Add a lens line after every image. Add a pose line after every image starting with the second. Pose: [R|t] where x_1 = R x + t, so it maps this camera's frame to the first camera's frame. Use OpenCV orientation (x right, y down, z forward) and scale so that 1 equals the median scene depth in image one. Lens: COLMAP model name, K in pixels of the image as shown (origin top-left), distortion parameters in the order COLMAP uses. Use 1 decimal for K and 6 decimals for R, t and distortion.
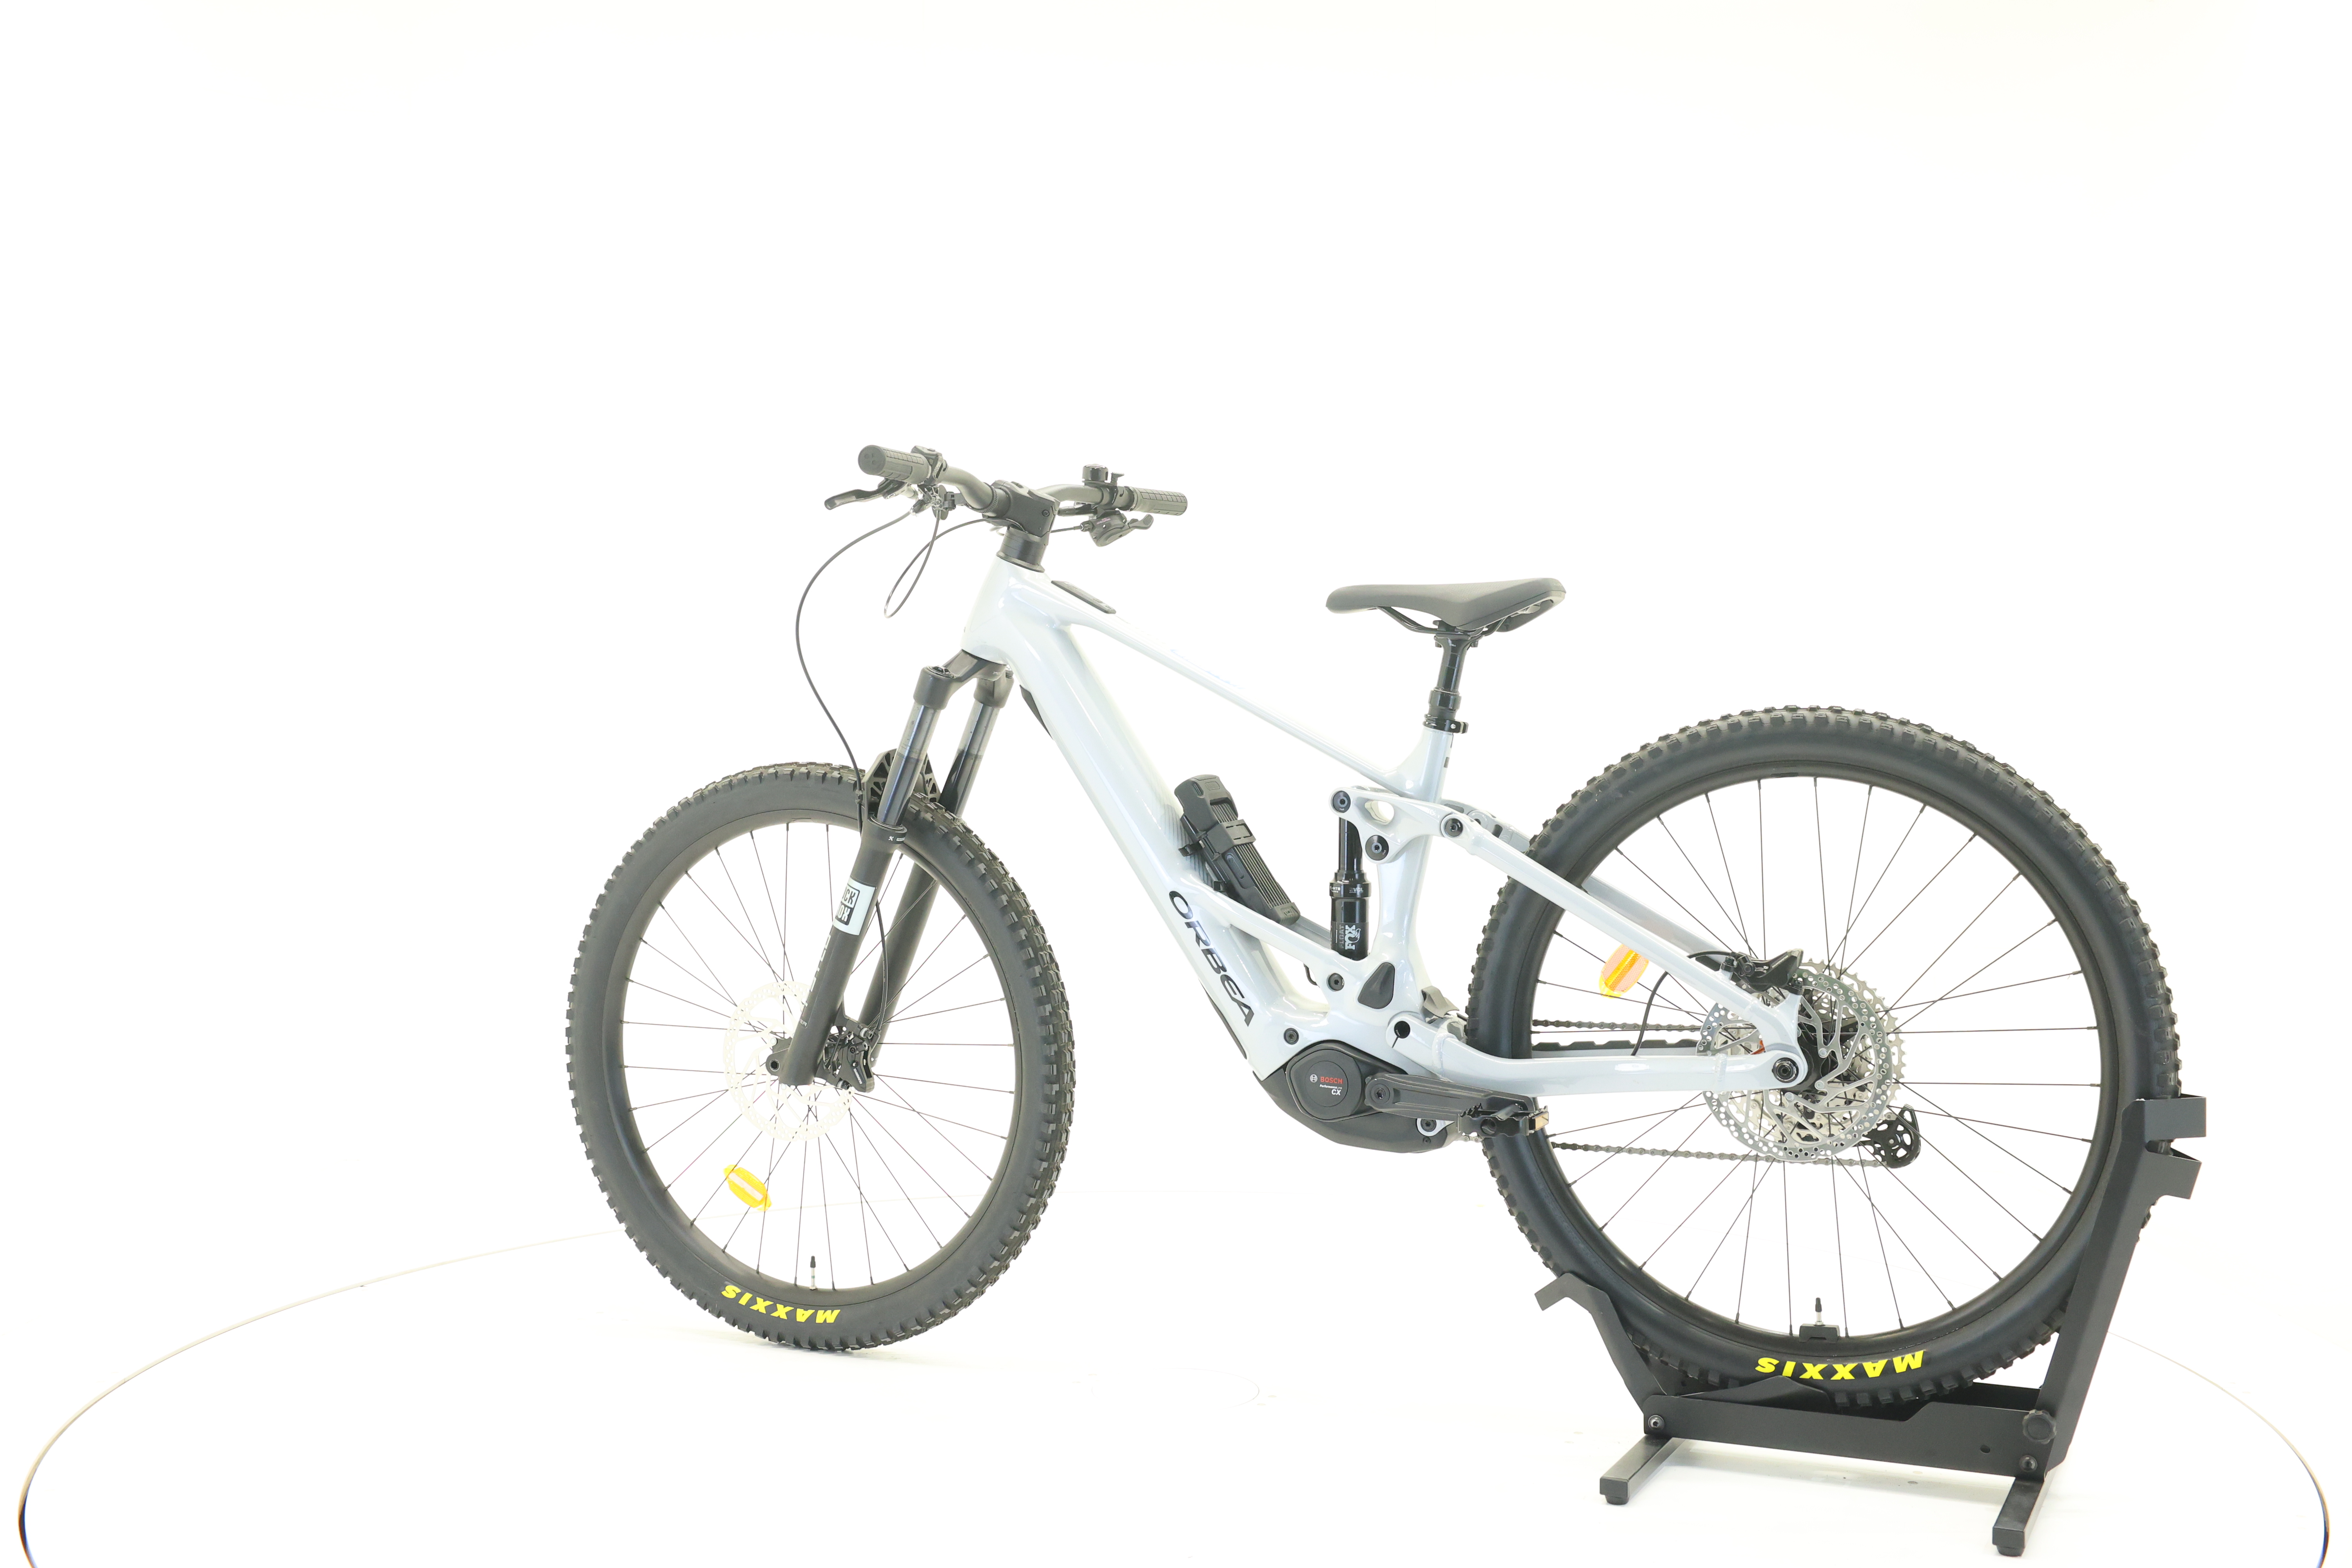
lens RADIAL K [[2491.1, 0, 1172.7], [0, 2491.1, 736.4], [0, 0, 1]] dist [-0.017681, 0.032569]
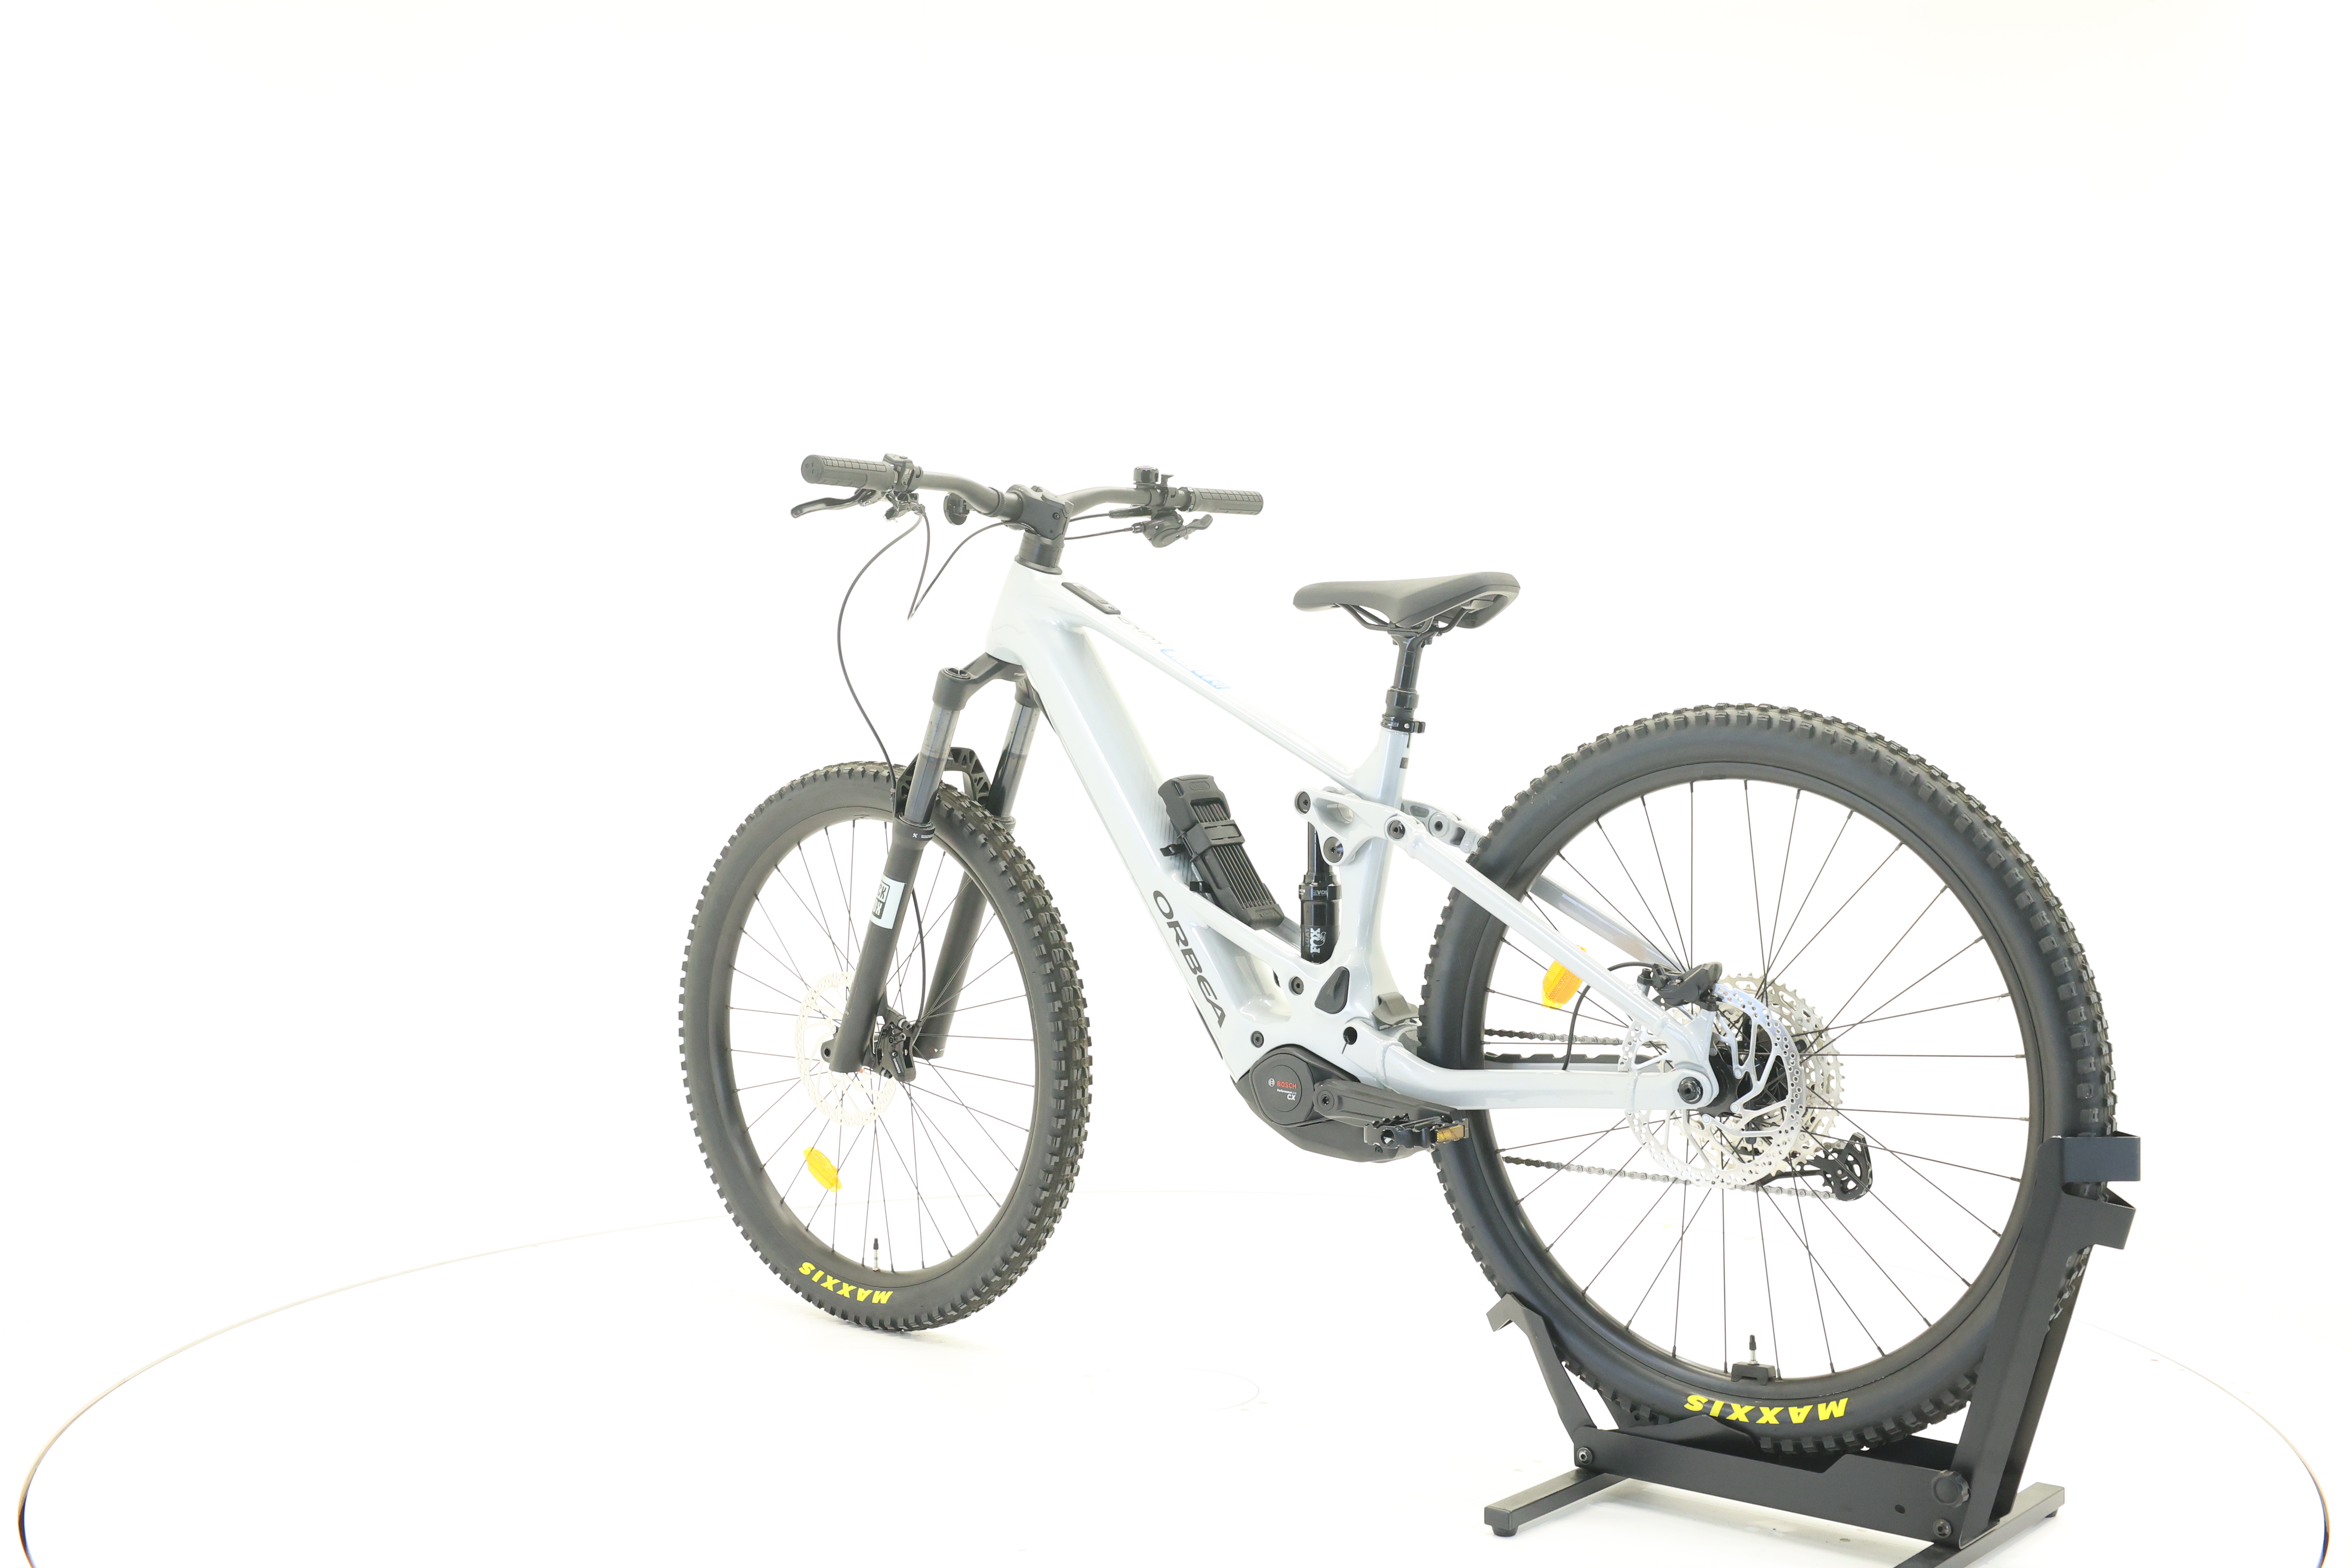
lens RADIAL K [[2491.1, 0, 1172.7], [0, 2491.1, 736.4], [0, 0, 1]] dist [-0.017681, 0.032569]
pose [[0.966162, 0.000208, -0.257937, 0.275024], [-0.000389, 1.000000, -0.000651, 0.000663], [0.257937, 0.000730, 0.966161, 0.035235]]
